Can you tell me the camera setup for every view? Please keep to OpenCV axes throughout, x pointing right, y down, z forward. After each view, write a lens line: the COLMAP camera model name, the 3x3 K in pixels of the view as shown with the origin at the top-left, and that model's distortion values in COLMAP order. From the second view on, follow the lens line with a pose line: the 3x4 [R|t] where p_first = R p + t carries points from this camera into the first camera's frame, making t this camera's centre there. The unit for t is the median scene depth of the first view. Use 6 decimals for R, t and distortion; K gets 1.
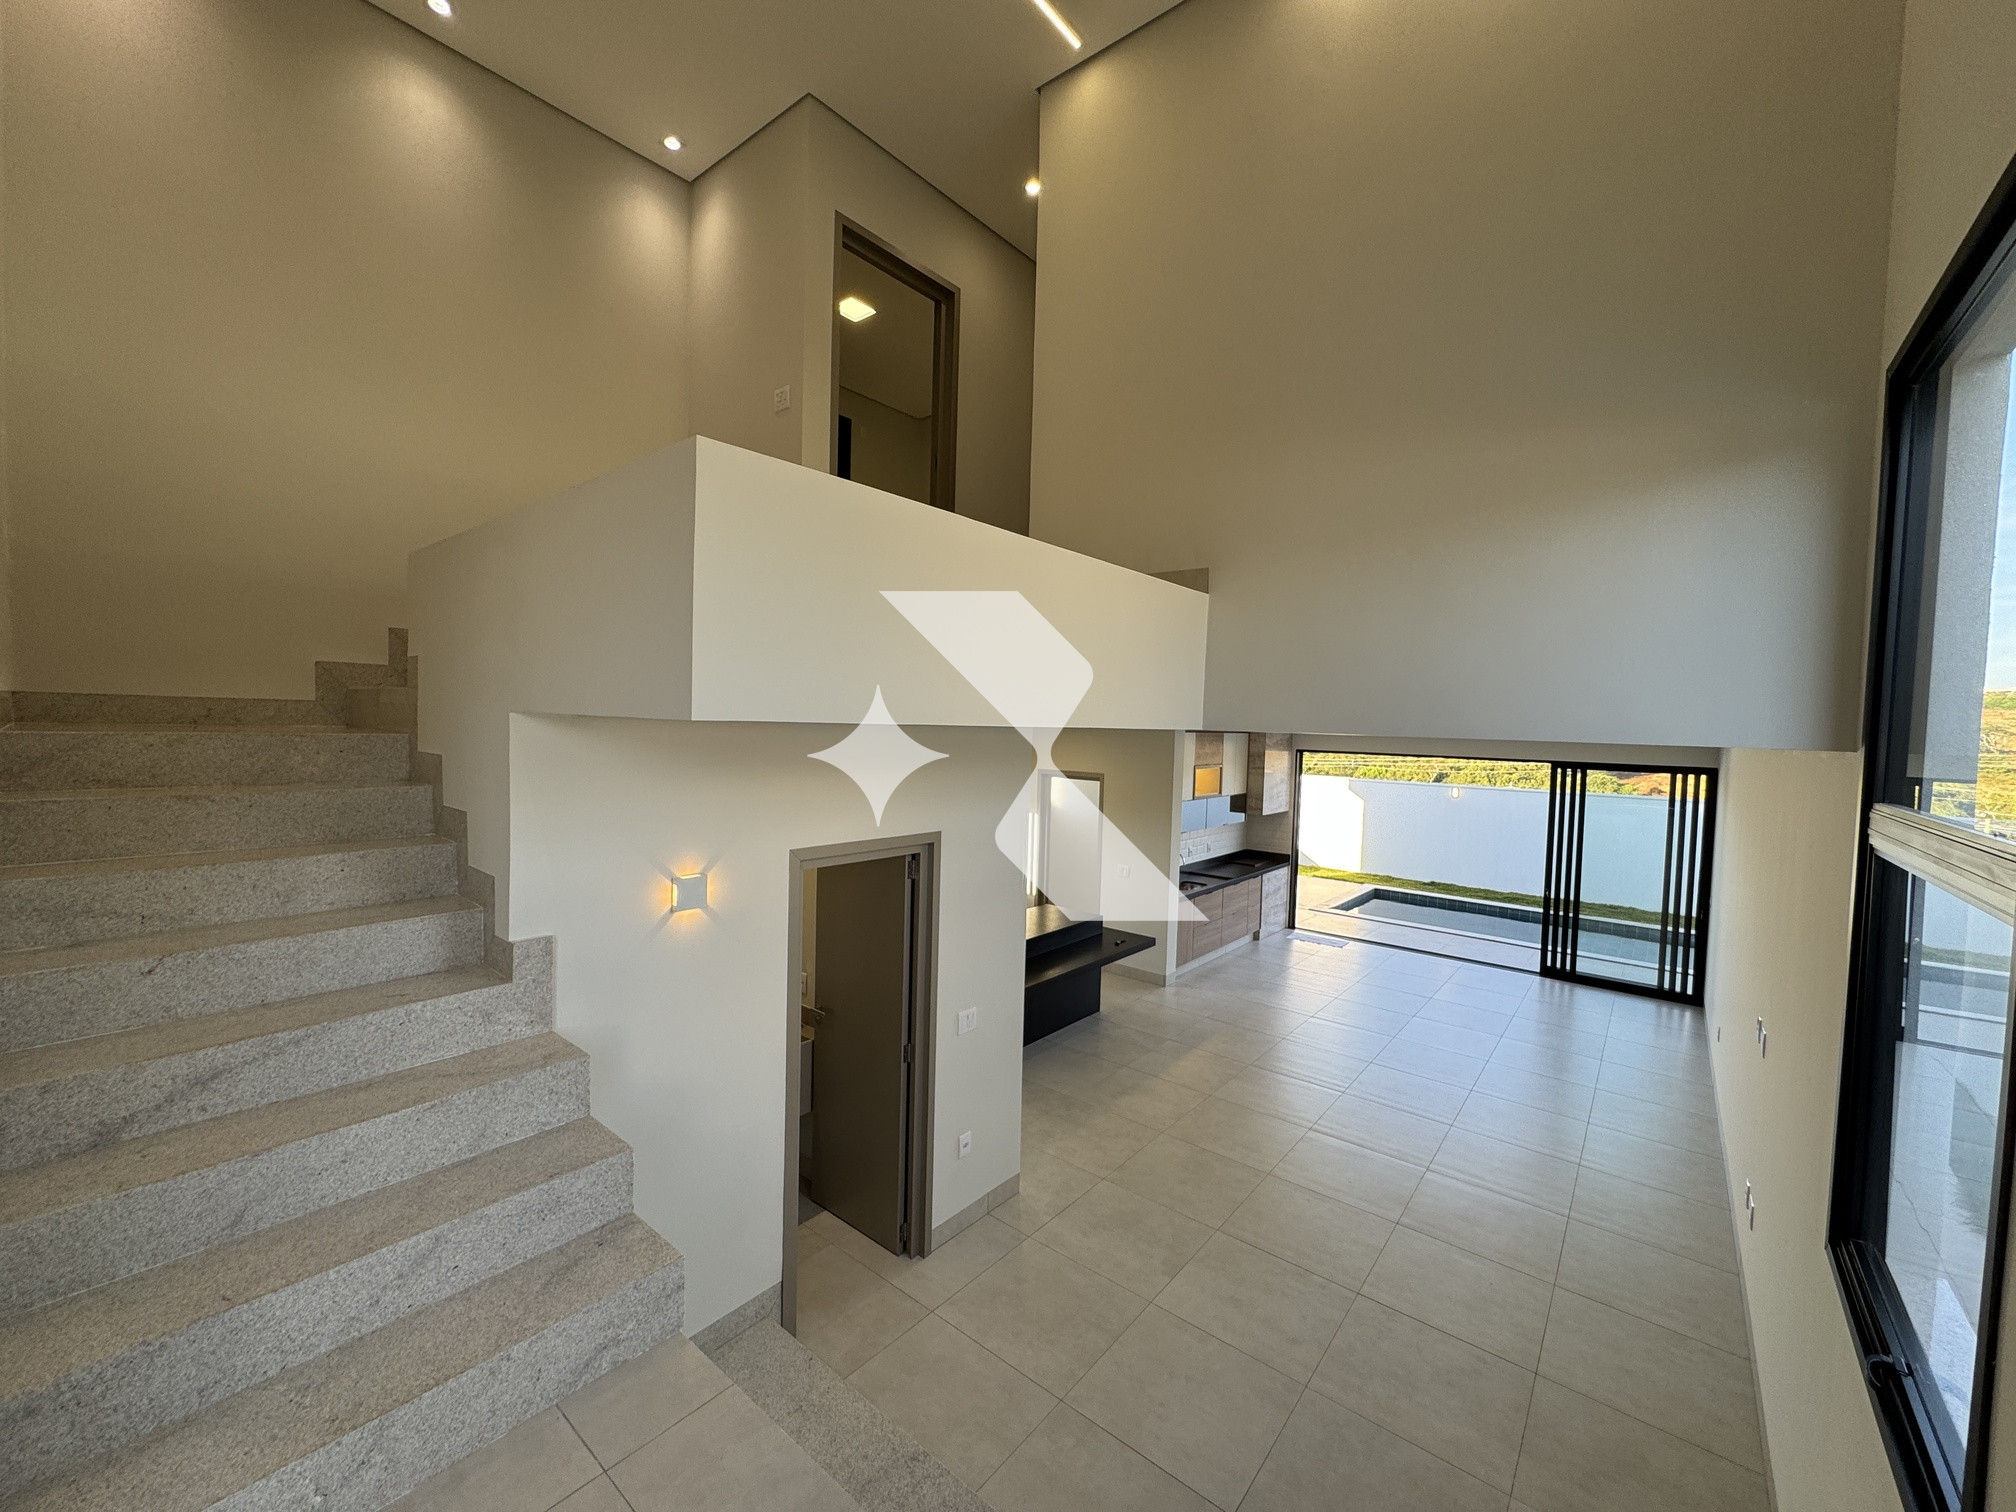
lens RADIAL K [[805.0, 0, 1008.0], [0, 805.0, 756.0], [0, 0, 1]] dist [-0.001713, -0.000425]
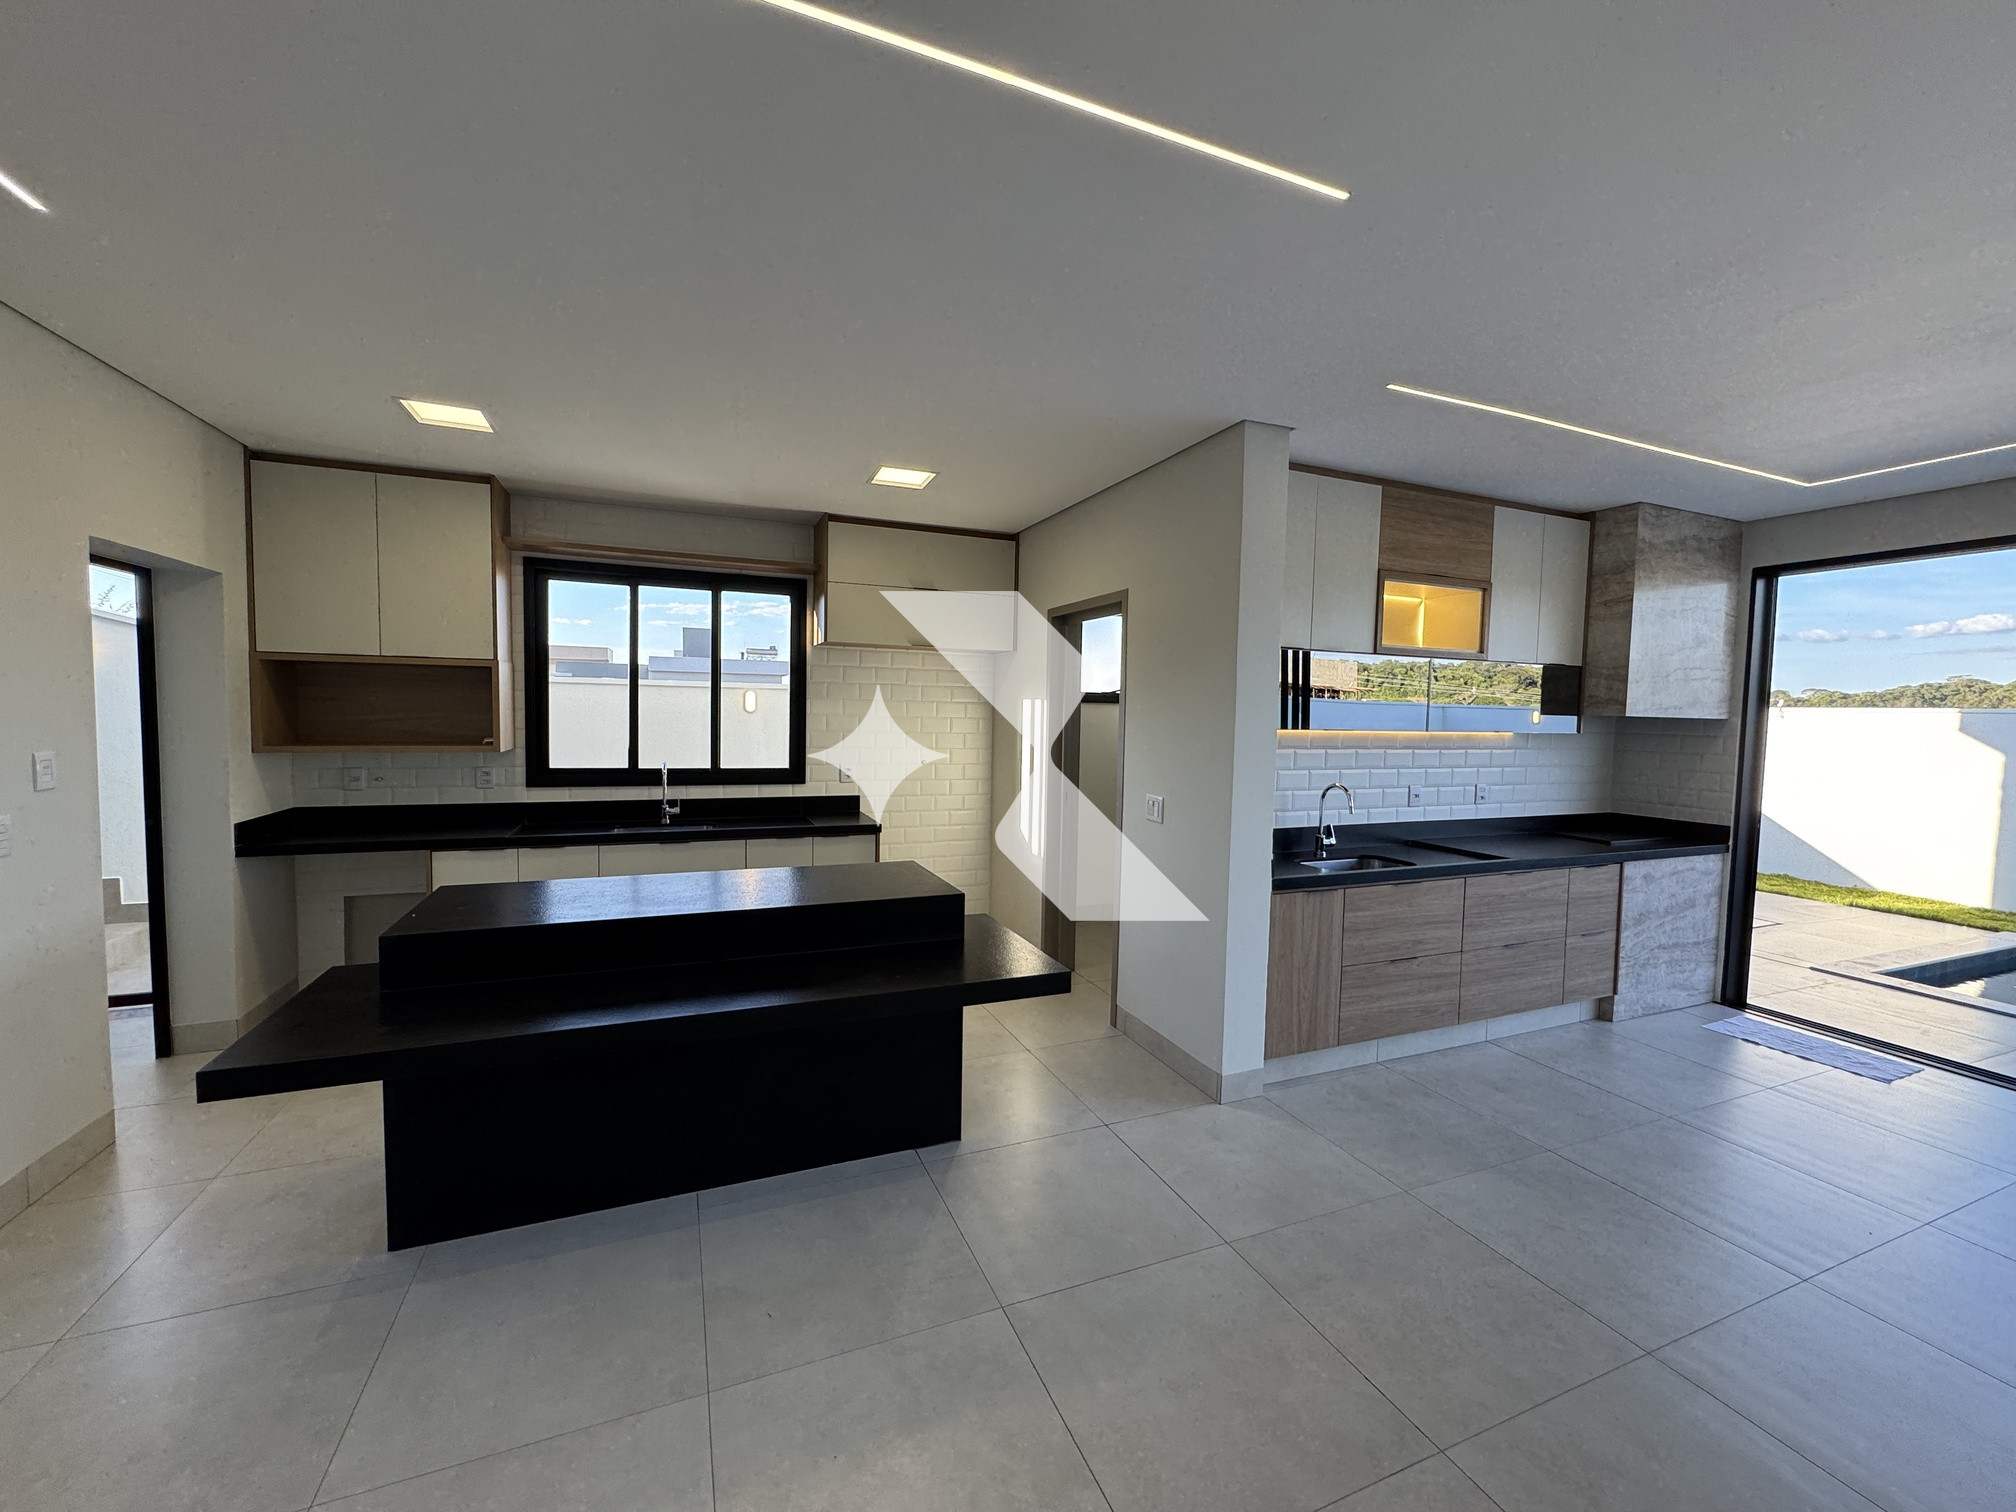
lens RADIAL K [[805.0, 0, 1008.0], [0, 805.0, 756.0], [0, 0, 1]] dist [-0.001713, -0.000425]
pose [[0.883669, 0.014454, -0.467889, 0.248776], [-0.015009, 0.999884, 0.002543, 0.104904], [0.467871, 0.004775, 0.883784, 0.533830]]
